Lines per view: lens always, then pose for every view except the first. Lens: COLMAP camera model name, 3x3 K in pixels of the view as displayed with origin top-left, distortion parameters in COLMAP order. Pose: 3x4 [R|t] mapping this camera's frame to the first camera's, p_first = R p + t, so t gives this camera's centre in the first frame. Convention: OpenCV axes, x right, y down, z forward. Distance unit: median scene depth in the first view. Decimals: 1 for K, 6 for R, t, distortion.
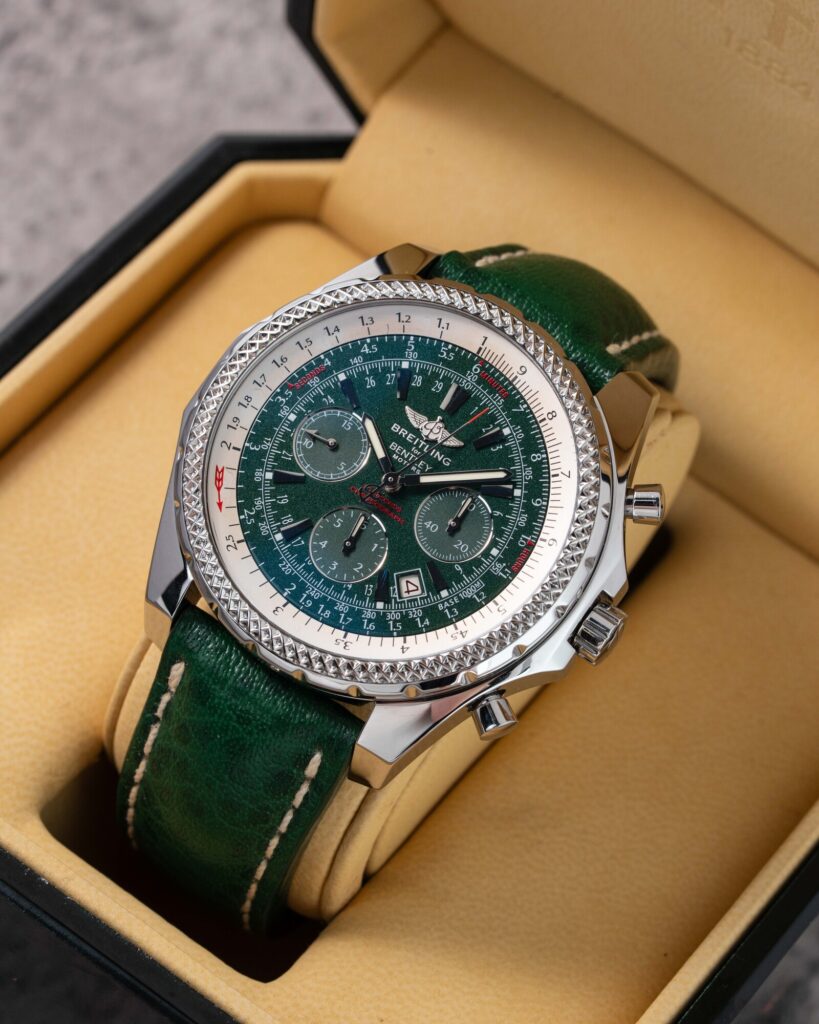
lens RADIAL K [[4157.3, 0, 411.2], [0, 4157.3, 507.6], [0, 0, 1]] dist [-0.114946, 0.000000]
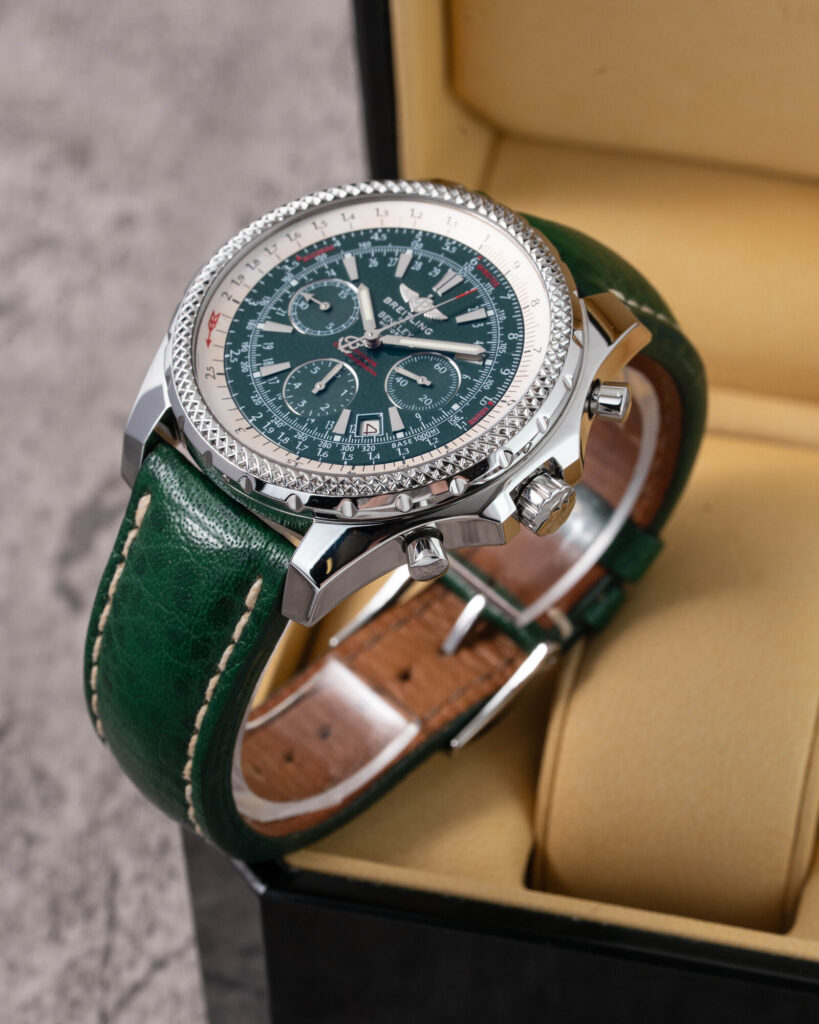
lens RADIAL K [[4157.3, 0, 410.3], [0, 4157.3, 512.4], [0, 0, 1]] dist [-0.114946, 0.000000]
pose [[0.979795, 0.139355, -0.143463, 0.159467], [-0.178470, 0.932956, -0.312638, 0.356892], [0.090277, 0.331925, 0.938976, 0.038471]]
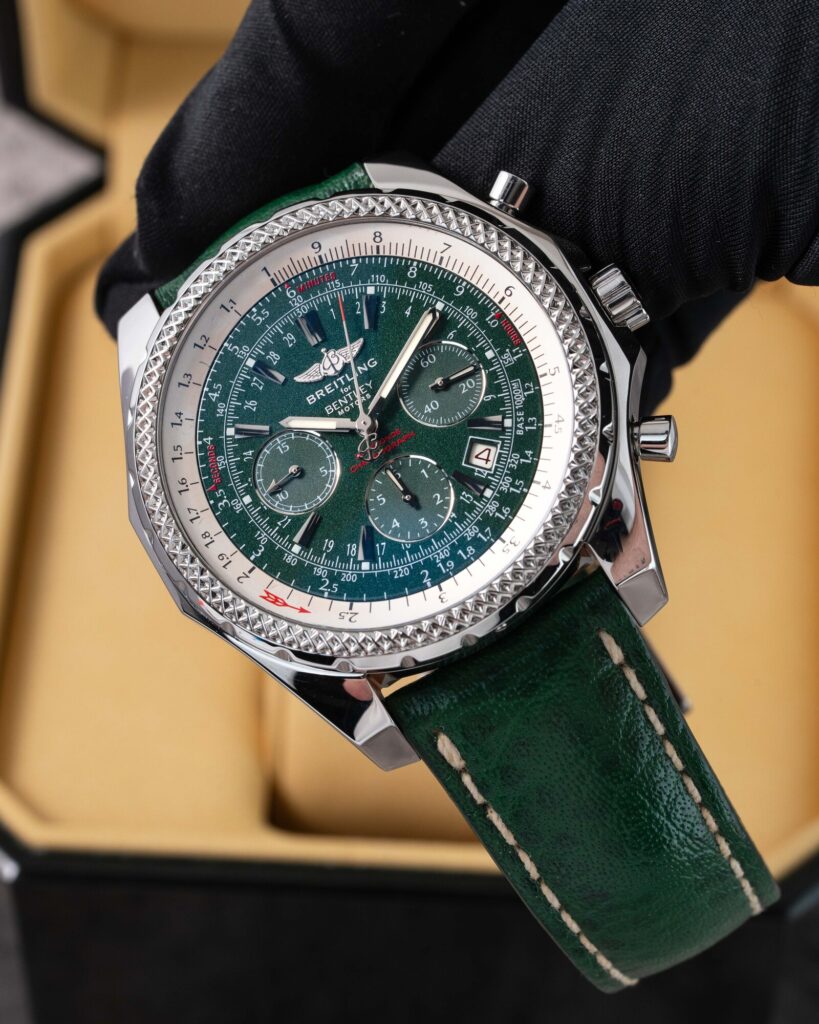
lens RADIAL K [[4157.3, 0, 412.8], [0, 4157.3, 512.4], [0, 0, 1]] dist [-0.114946, 0.000000]
pose [[0.435752, -0.874759, 0.211934, -0.203719], [0.894743, 0.446567, 0.003548, 0.007796], [-0.097746, 0.188080, 0.977278, 0.137206]]
